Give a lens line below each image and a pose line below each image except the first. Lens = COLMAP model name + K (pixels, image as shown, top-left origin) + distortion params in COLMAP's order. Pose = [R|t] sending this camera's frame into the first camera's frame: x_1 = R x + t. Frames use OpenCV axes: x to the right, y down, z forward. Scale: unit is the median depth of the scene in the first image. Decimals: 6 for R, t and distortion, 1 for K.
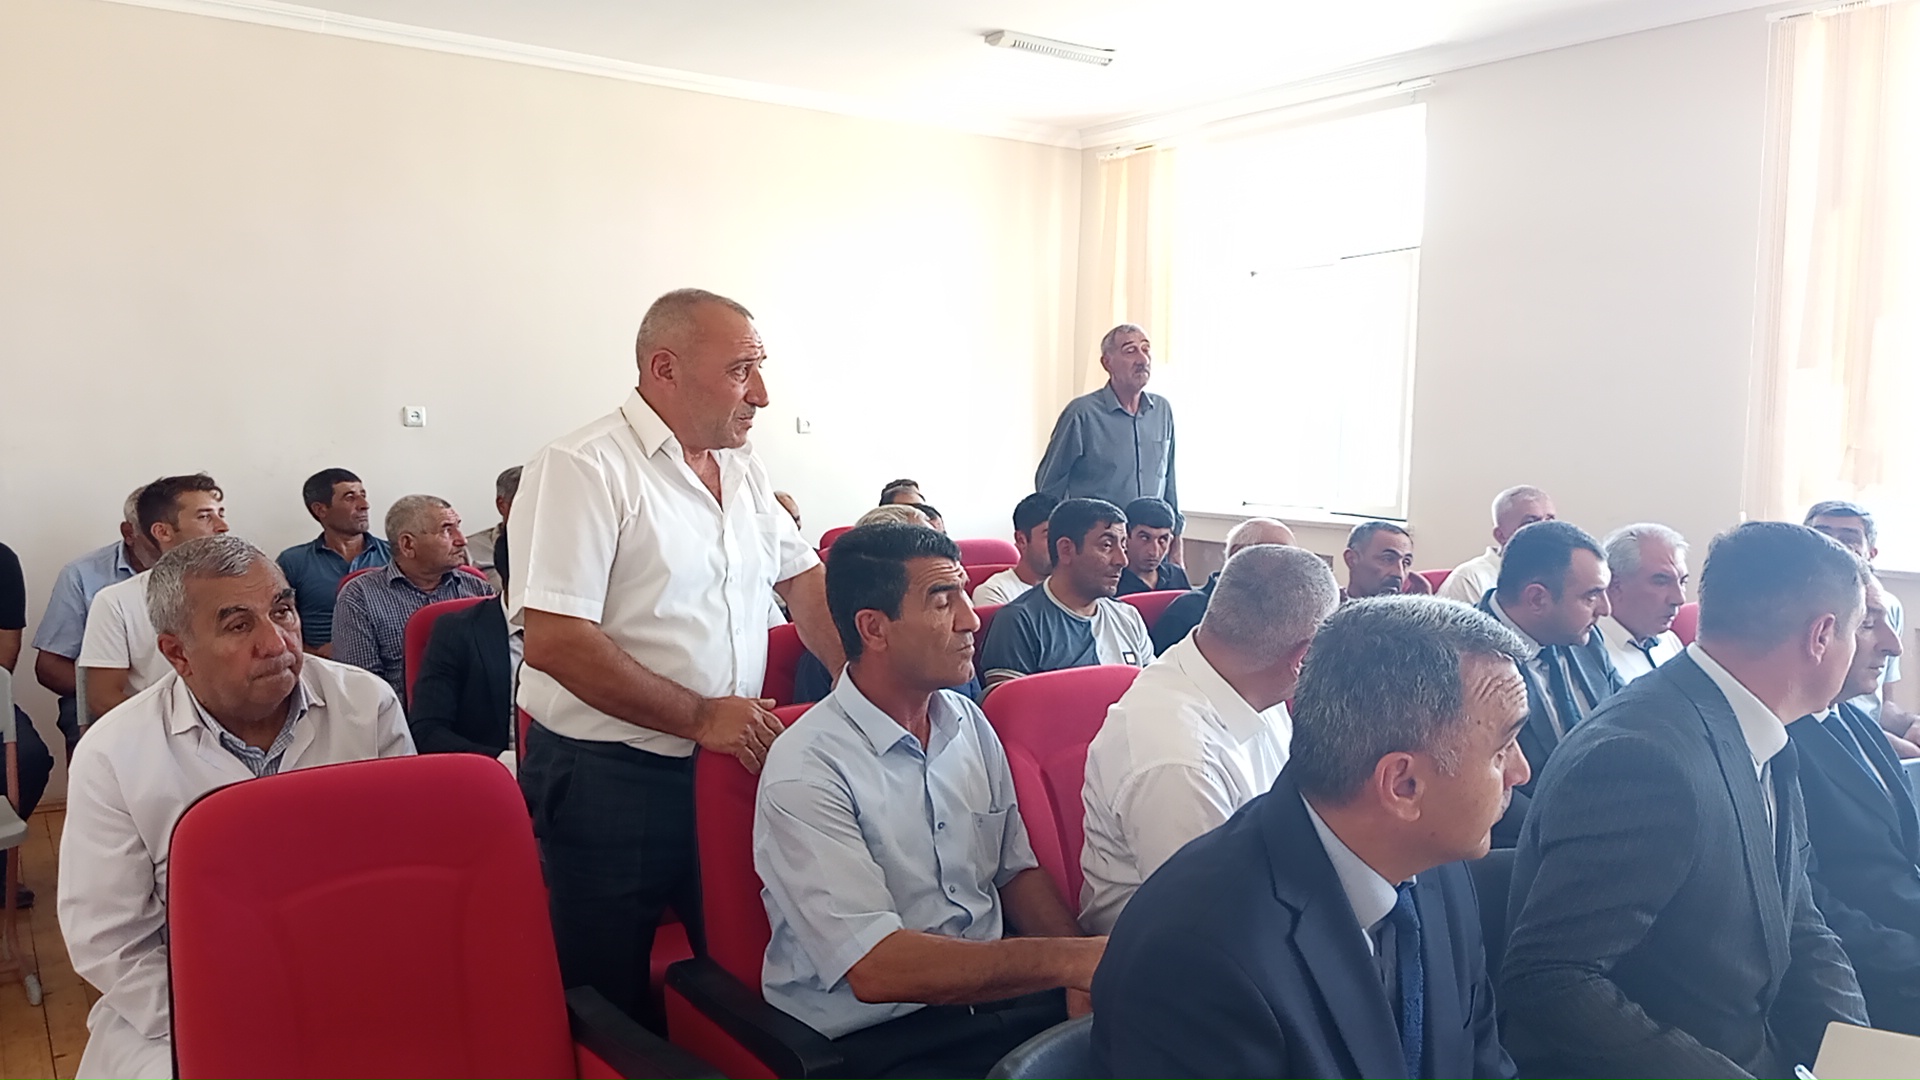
lens RADIAL K [[1429.9, 0, 962.0], [0, 1429.9, 552.3], [0, 0, 1]] dist [0.044927, -0.049737]
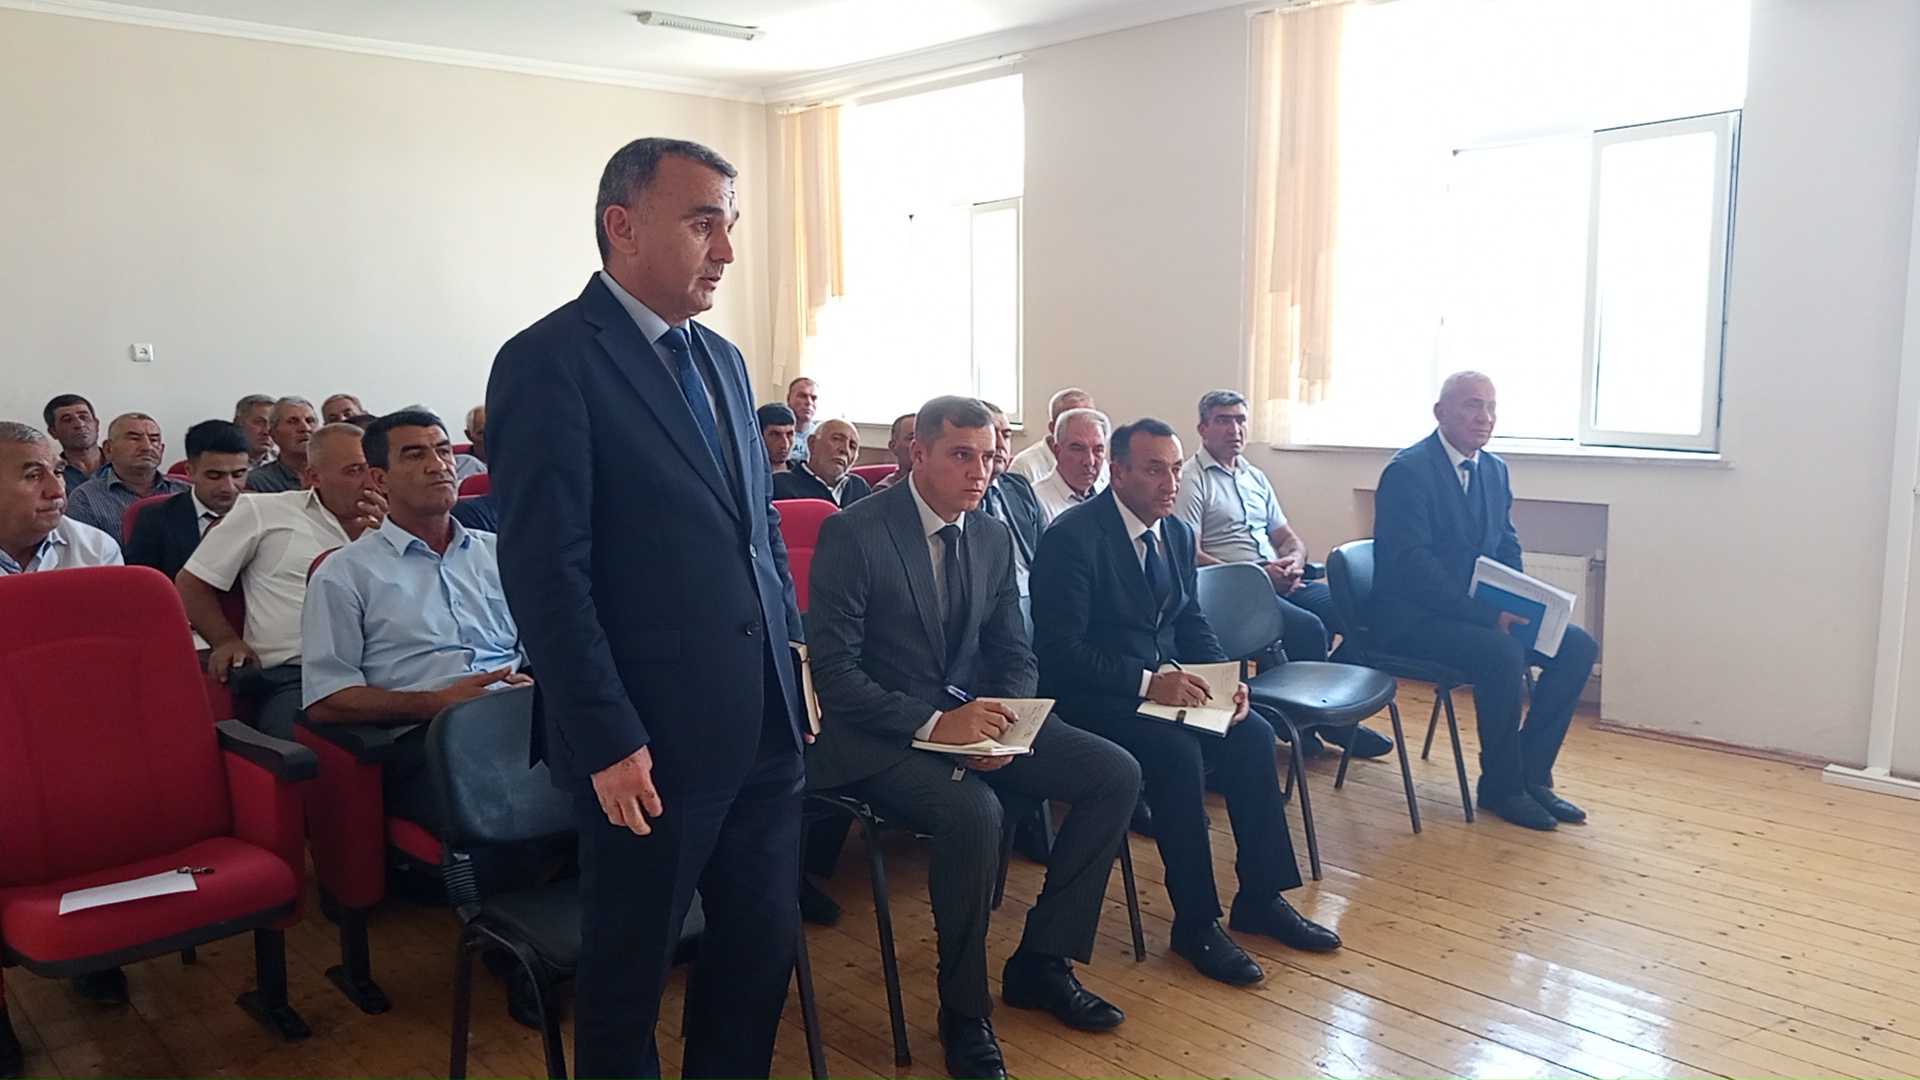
lens RADIAL K [[1429.9, 0, 946.4], [0, 1429.9, 542.9], [0, 0, 1]] dist [0.044927, -0.049737]
pose [[0.994342, -0.030921, 0.101626, 0.131782], [0.026683, 0.998727, 0.042808, 0.027747], [-0.102820, -0.039854, 0.993901, -0.210480]]
